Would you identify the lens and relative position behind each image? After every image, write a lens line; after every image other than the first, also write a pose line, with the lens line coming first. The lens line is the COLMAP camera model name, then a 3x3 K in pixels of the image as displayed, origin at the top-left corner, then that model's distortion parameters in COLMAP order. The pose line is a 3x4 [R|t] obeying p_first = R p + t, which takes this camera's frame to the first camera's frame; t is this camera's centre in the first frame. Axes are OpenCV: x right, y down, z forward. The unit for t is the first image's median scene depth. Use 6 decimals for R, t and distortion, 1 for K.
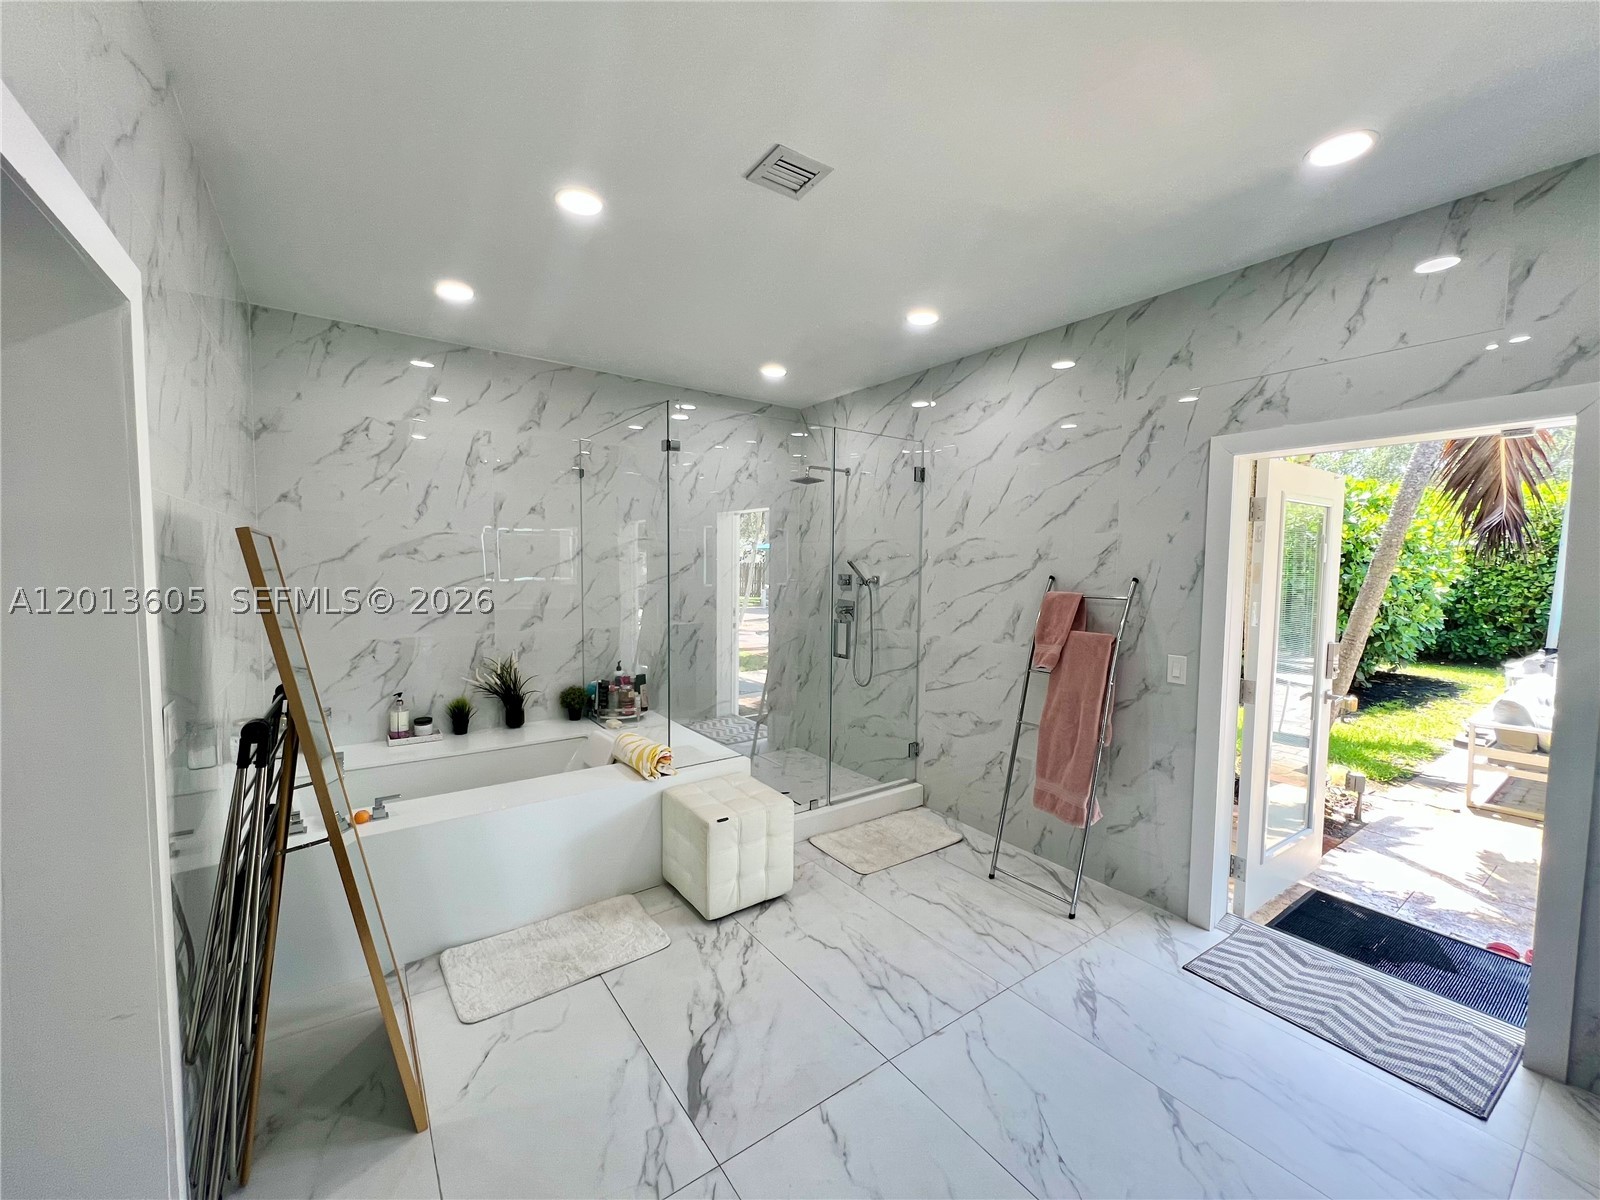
lens RADIAL K [[639.0, 0, 797.3], [0, 639.0, 599.7], [0, 0, 1]] dist [-0.002099, 0.000046]
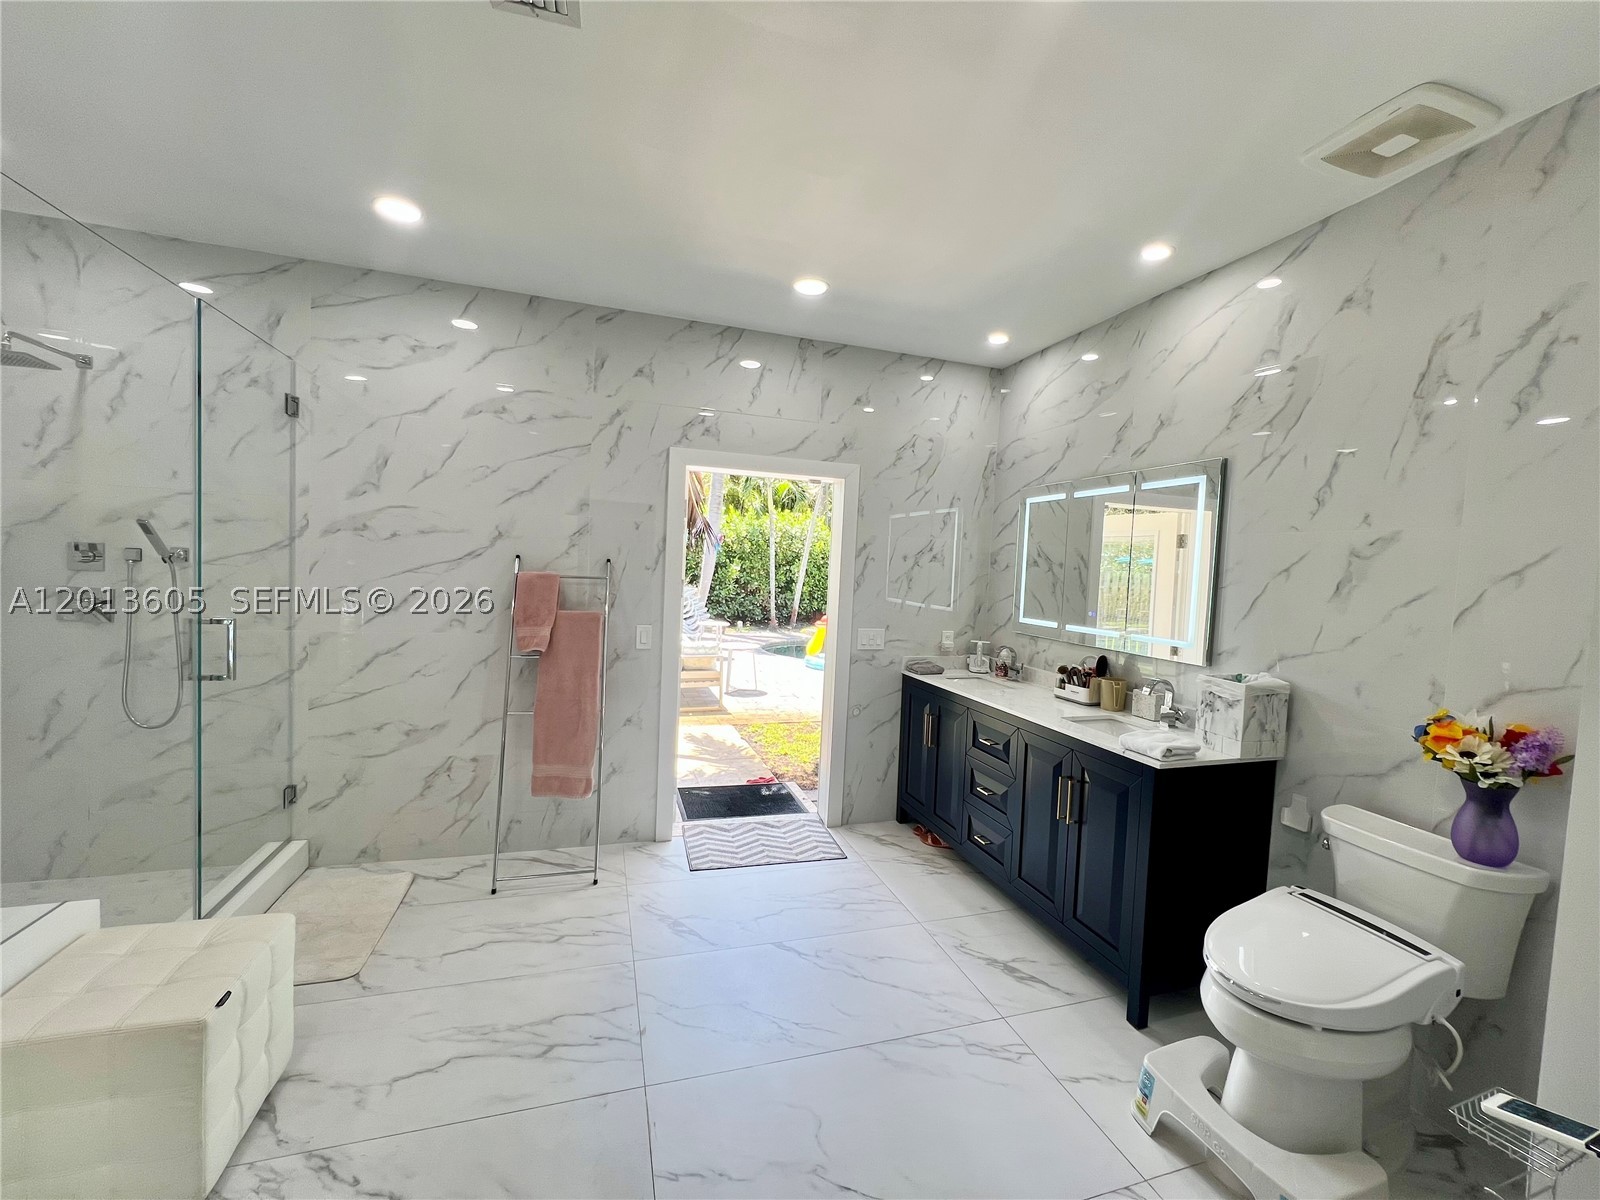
lens RADIAL K [[639.0, 0, 796.2], [0, 639.0, 598.8], [0, 0, 1]] dist [-0.002099, 0.000046]
pose [[0.312259, -0.042889, 0.949028, -0.427034], [0.014018, 0.999080, 0.040539, -0.005686], [-0.949894, 0.000645, 0.312573, 0.347448]]
